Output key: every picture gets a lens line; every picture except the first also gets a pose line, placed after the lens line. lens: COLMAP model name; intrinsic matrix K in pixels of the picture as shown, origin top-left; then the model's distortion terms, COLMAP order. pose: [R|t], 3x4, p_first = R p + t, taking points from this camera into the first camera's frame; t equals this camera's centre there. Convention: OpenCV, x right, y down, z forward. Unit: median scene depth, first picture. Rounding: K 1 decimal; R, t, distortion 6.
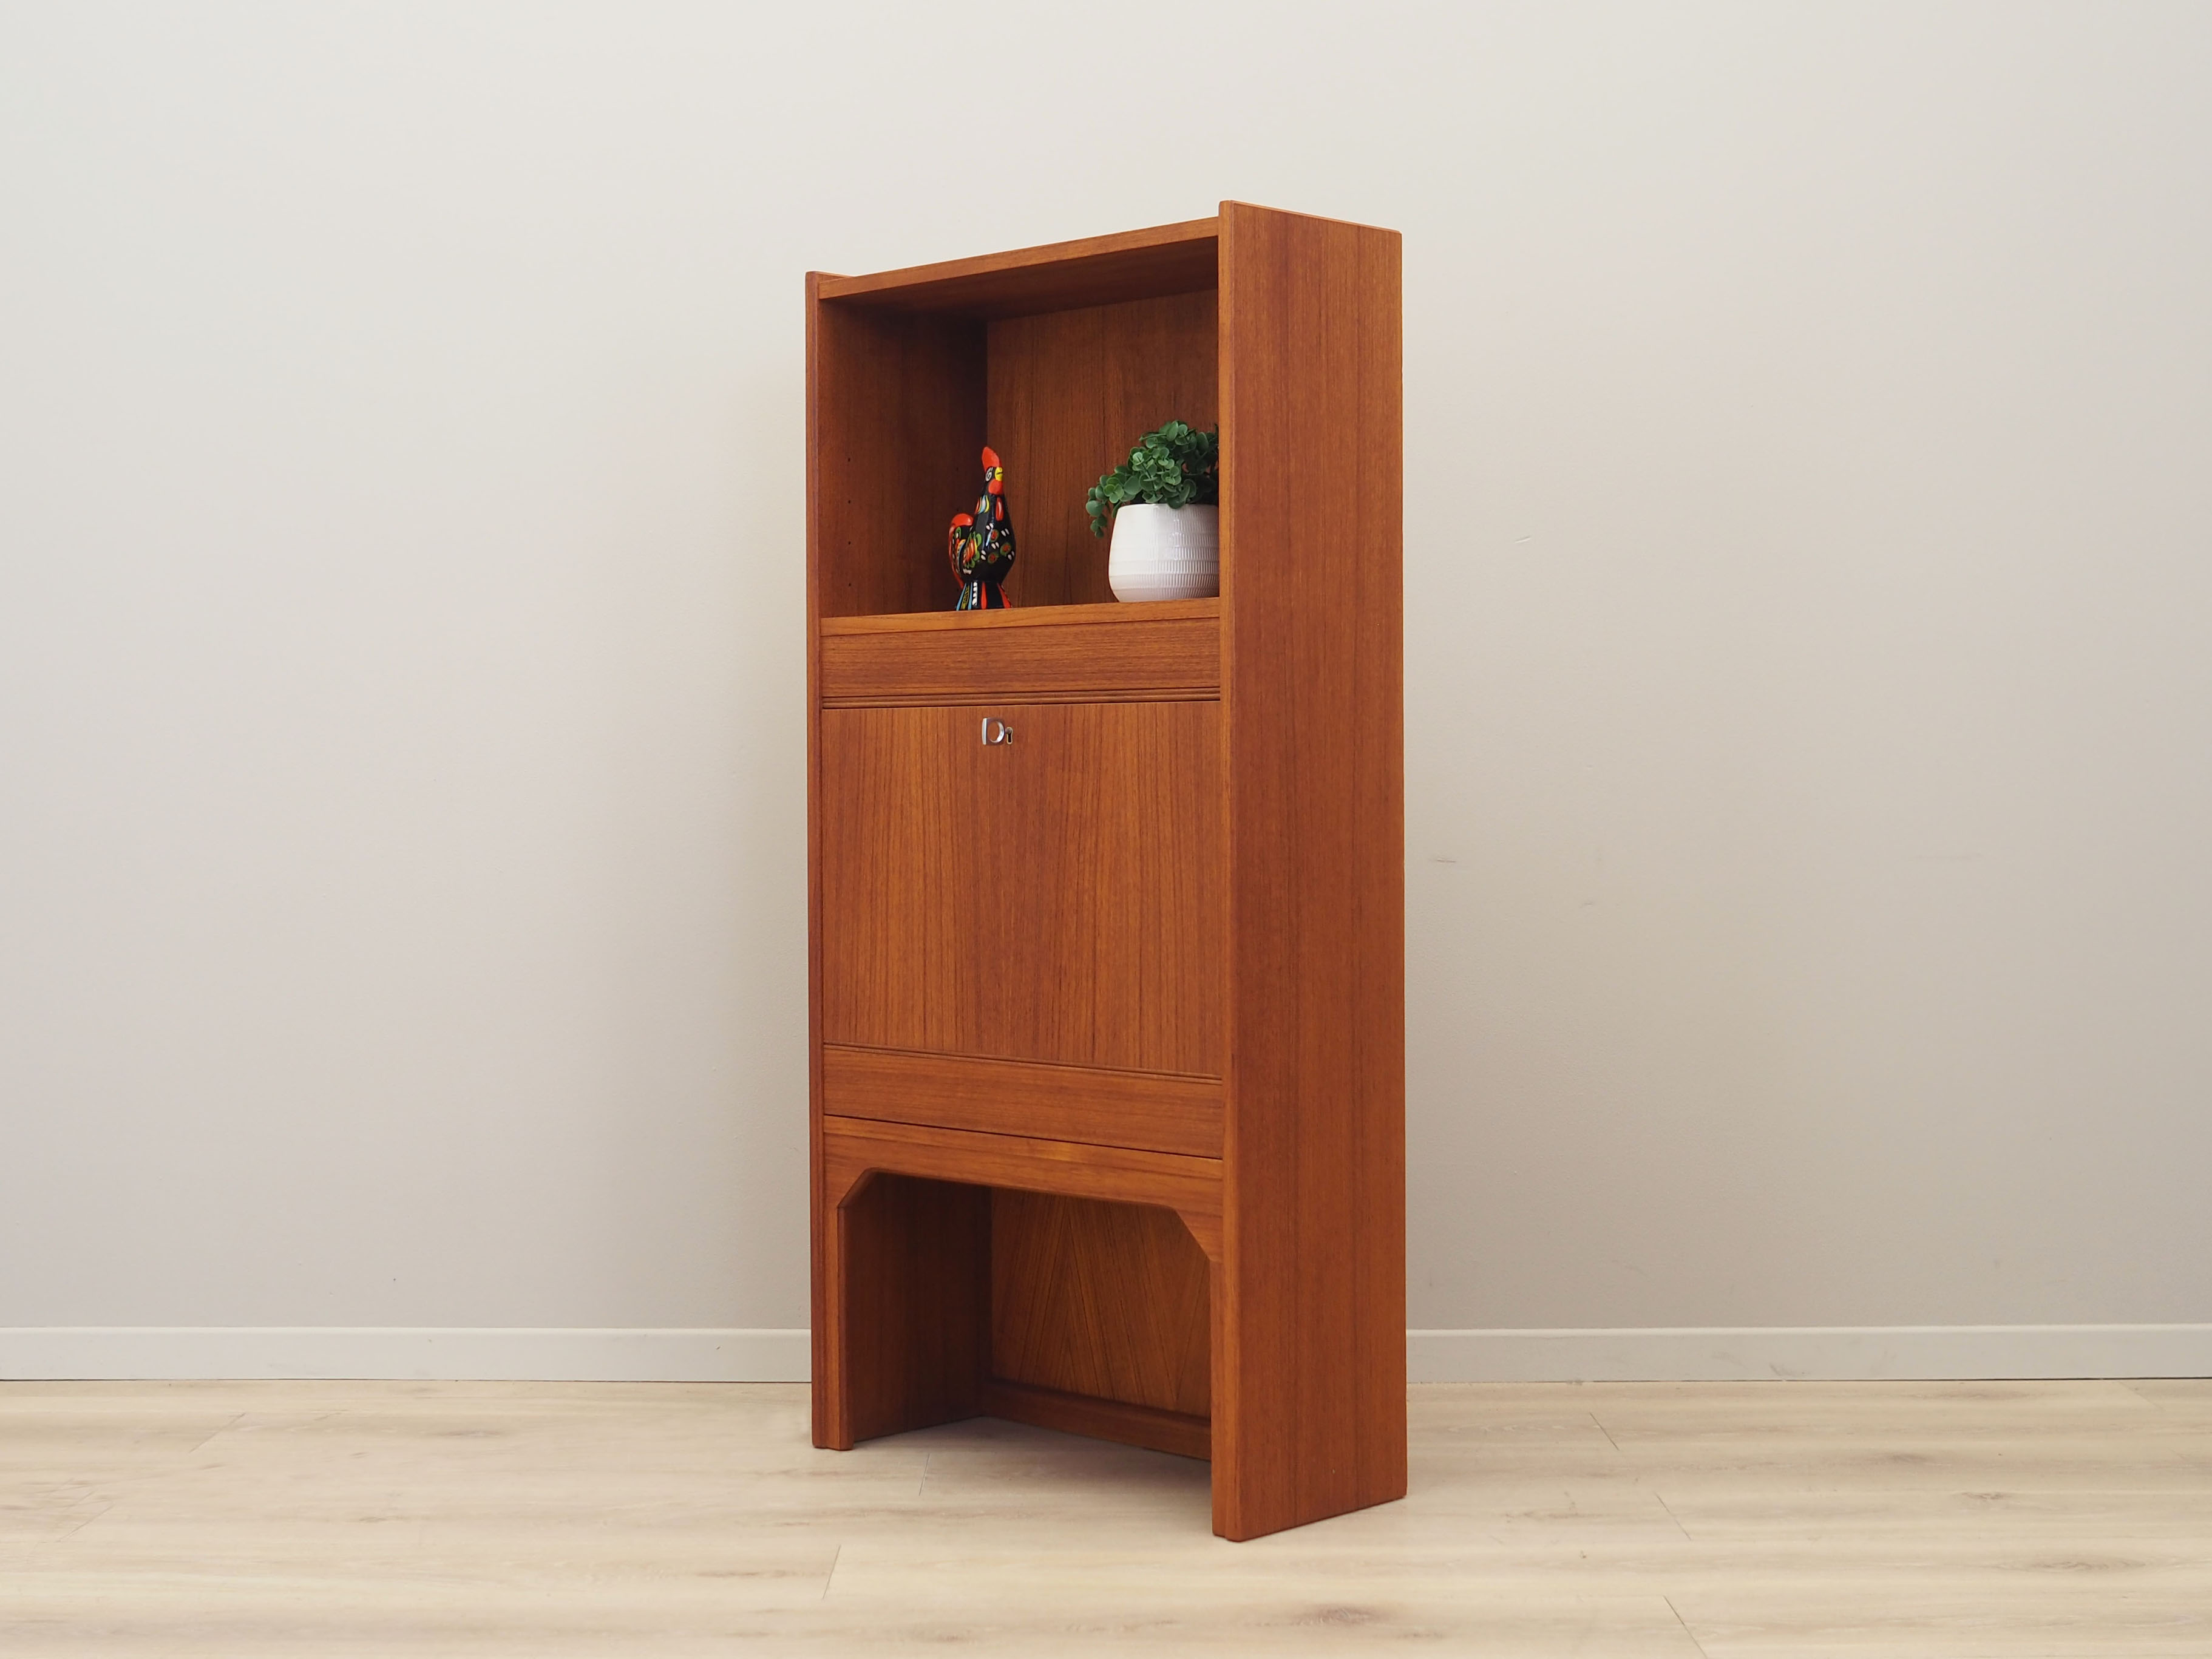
lens RADIAL K [[3172.9, 0, 1094.5], [0, 3172.9, 825.2], [0, 0, 1]] dist [-0.007853, 0.000000]
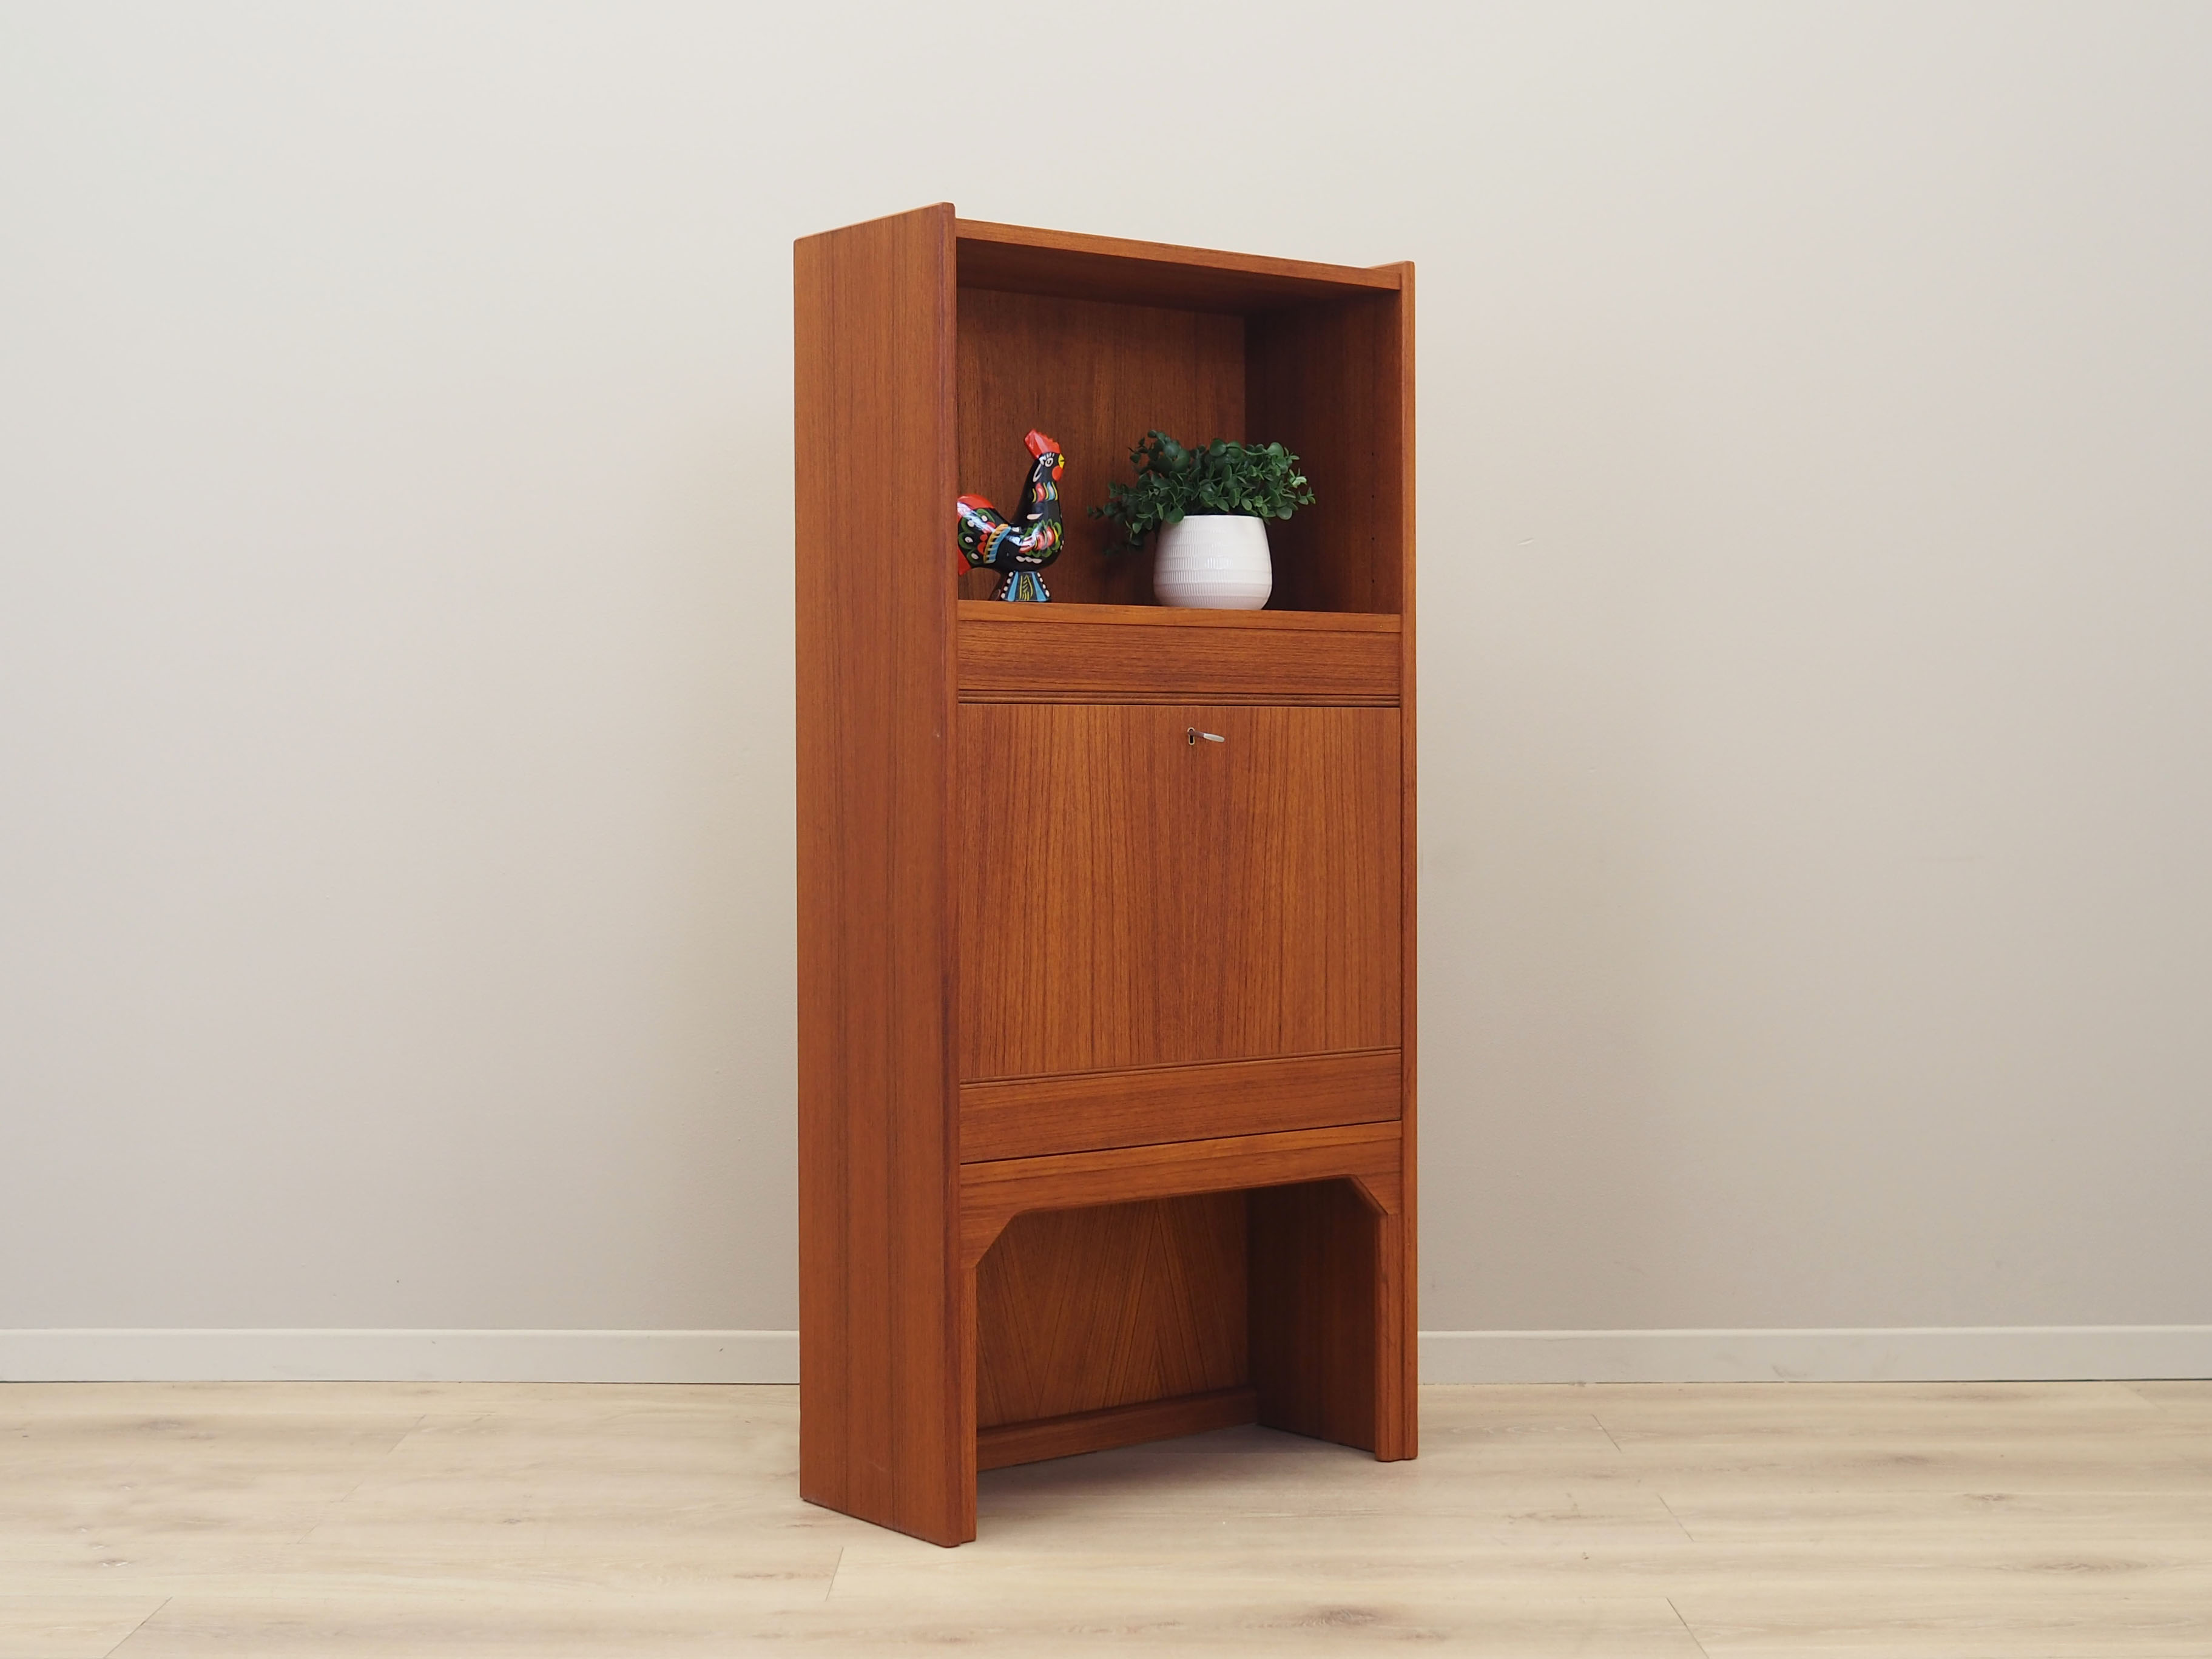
lens RADIAL K [[3173.2, 0, 1090.2], [0, 3173.2, 831.6], [0, 0, 1]] dist [-0.007853, 0.000000]
pose [[0.138322, -0.018097, 0.990222, -1.024482], [0.024802, 0.999583, 0.014804, -0.014154], [-0.990077, 0.022512, 0.138714, 0.905917]]
